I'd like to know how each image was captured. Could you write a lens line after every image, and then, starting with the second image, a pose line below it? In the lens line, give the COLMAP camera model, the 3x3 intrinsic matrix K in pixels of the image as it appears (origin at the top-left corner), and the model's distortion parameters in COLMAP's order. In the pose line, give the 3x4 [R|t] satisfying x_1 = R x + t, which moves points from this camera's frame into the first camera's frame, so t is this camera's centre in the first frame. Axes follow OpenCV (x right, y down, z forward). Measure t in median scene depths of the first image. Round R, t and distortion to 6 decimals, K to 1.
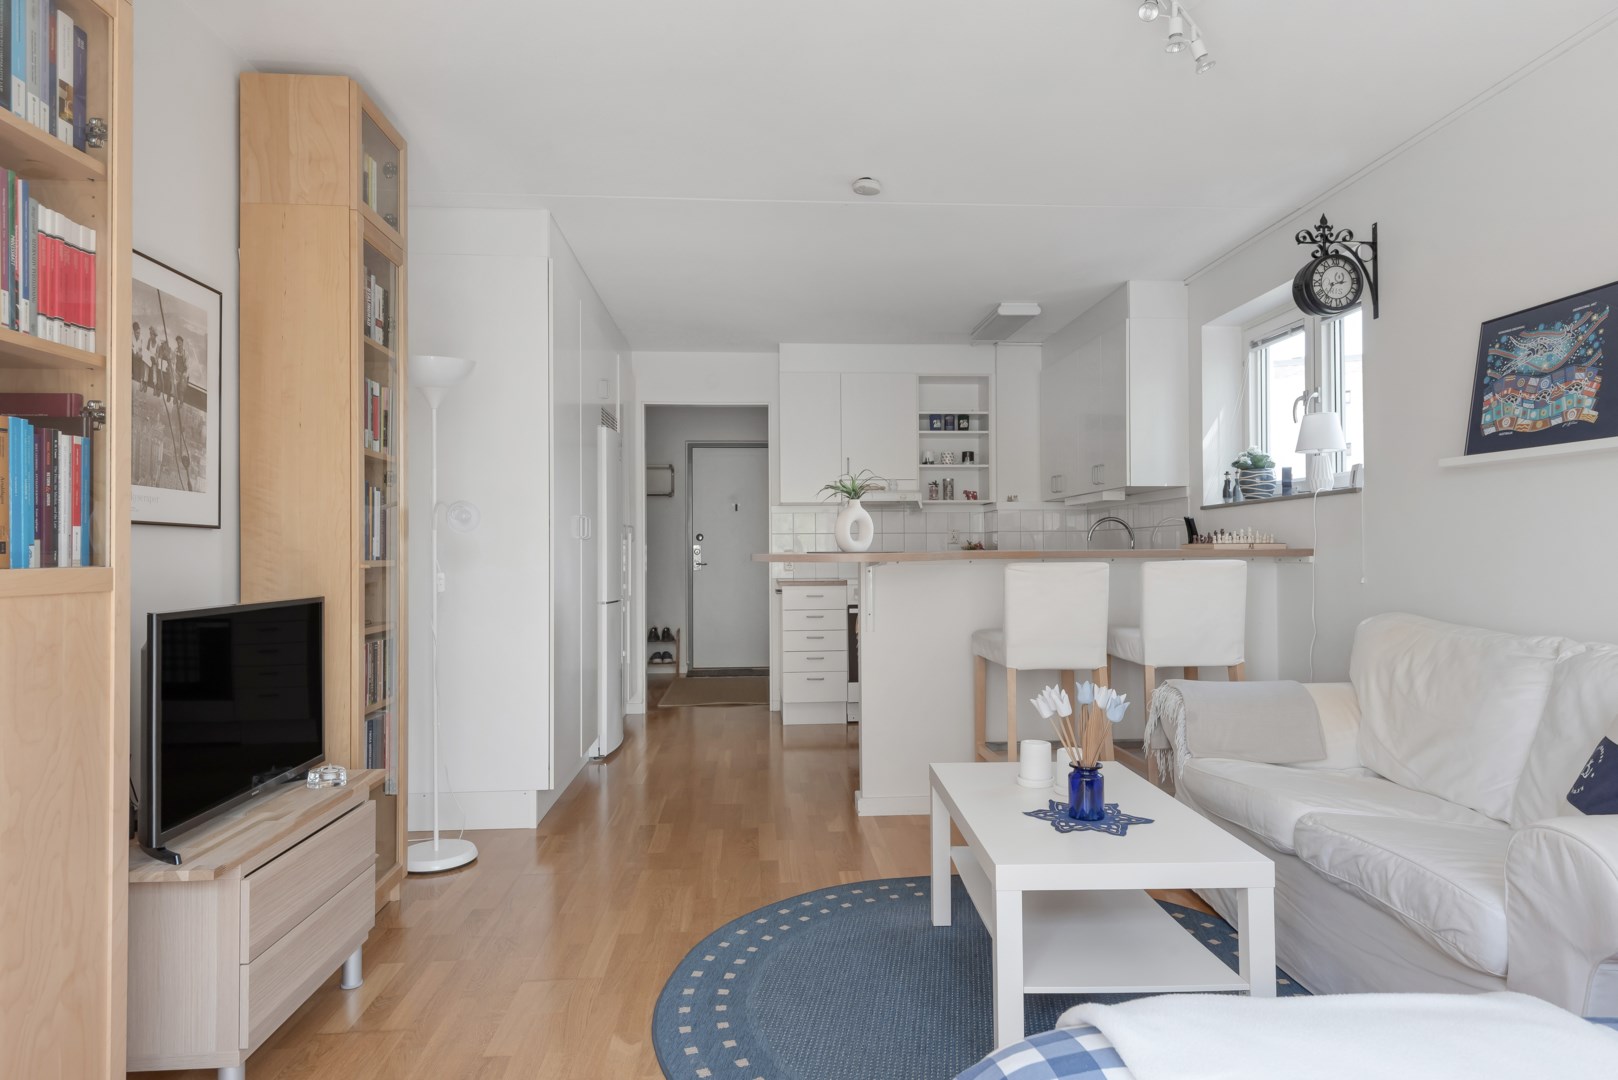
lens RADIAL K [[914.0, 0, 809.0], [0, 914.0, 540.0], [0, 0, 1]] dist [0.032617, -0.017633]
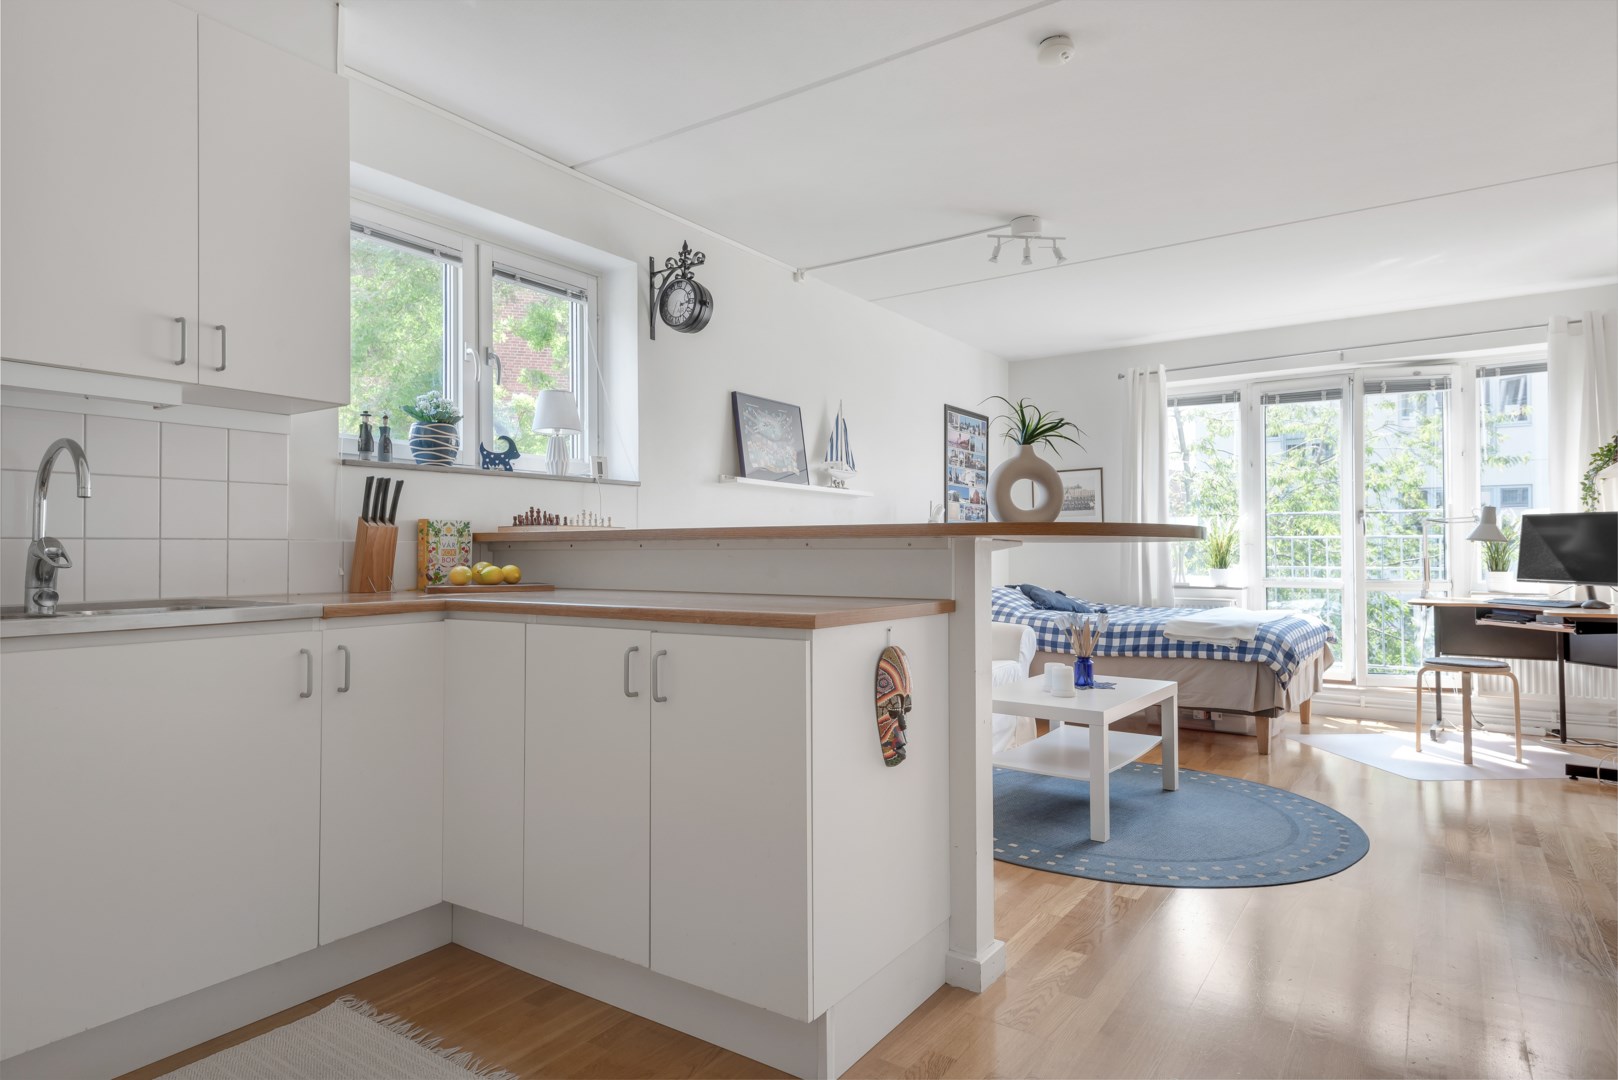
lens RADIAL K [[914.0, 0, 809.0], [0, 914.0, 540.0], [0, 0, 1]] dist [0.032617, -0.017633]
pose [[-0.787483, 0.016734, 0.616109, -0.159985], [-0.001714, 0.999568, -0.029341, 0.029643], [-0.616334, -0.024162, -0.787114, 1.145509]]
